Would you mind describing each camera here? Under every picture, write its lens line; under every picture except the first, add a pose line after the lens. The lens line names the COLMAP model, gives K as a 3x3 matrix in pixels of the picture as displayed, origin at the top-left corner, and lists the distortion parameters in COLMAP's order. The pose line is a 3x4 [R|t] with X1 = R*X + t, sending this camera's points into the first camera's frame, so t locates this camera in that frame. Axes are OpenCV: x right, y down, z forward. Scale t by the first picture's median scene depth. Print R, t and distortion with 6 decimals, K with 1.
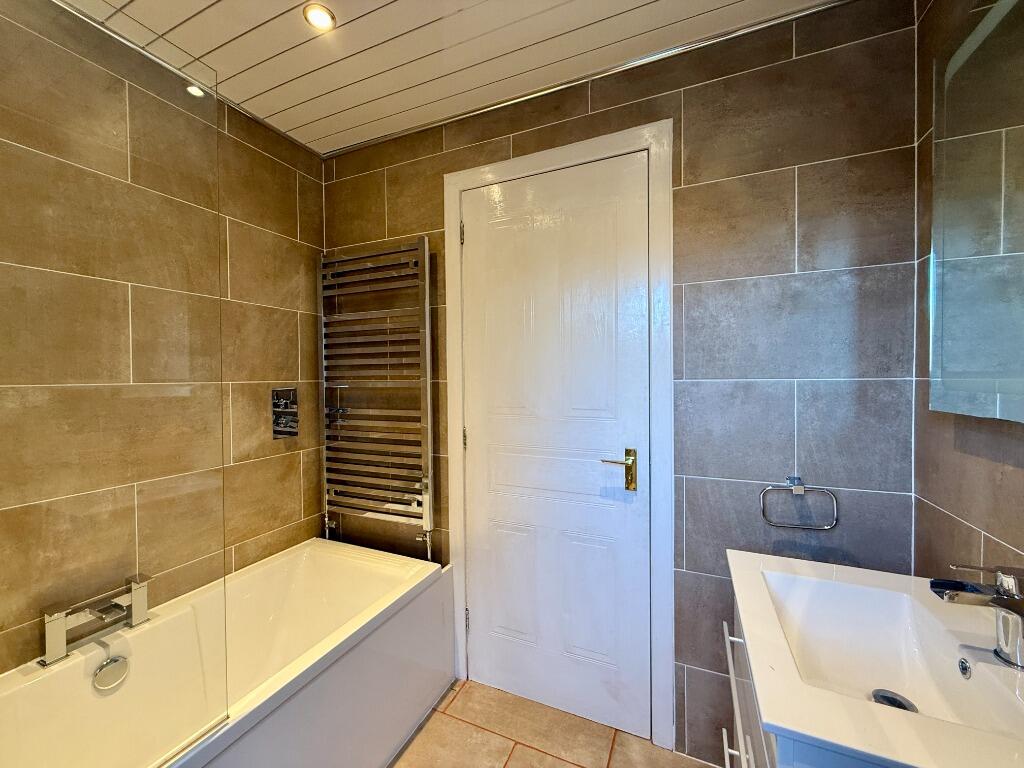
lens RADIAL K [[407.7, 0, 511.8], [0, 407.7, 382.0], [0, 0, 1]] dist [0.001098, -0.000208]
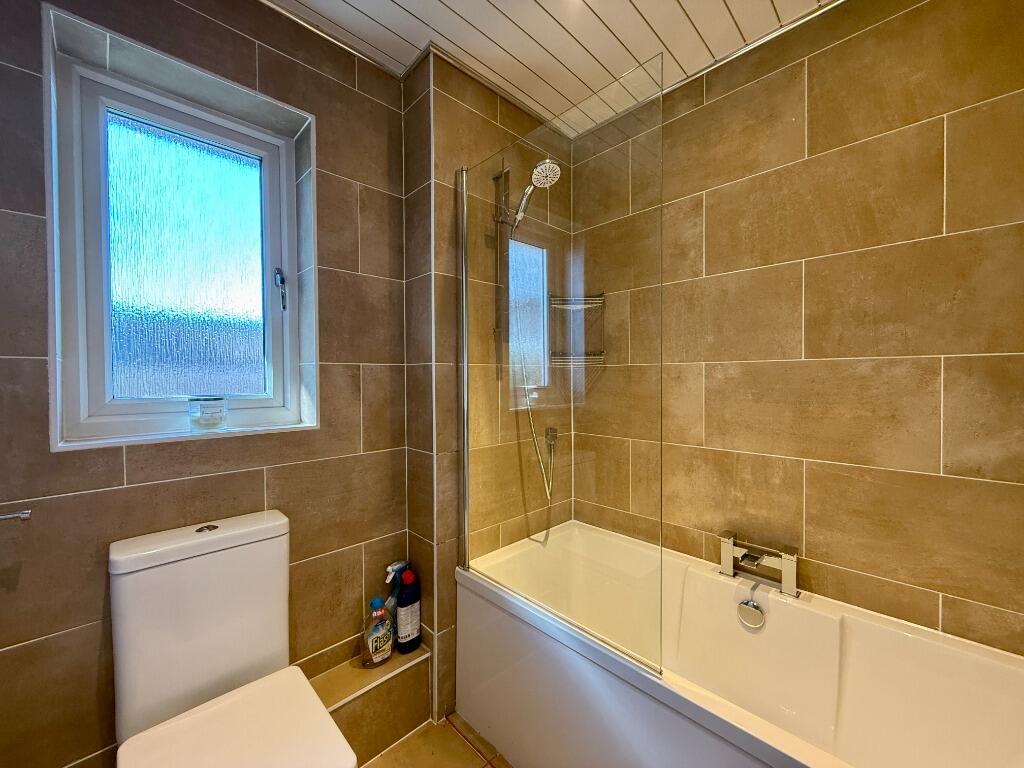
lens RADIAL K [[407.7, 0, 509.6], [0, 407.7, 383.7], [0, 0, 1]] dist [0.001098, -0.000208]
pose [[-0.371120, 0.020202, -0.928365, 0.270592], [-0.006347, 0.999685, 0.024291, 0.043936], [0.928563, 0.014907, -0.370875, 0.699158]]
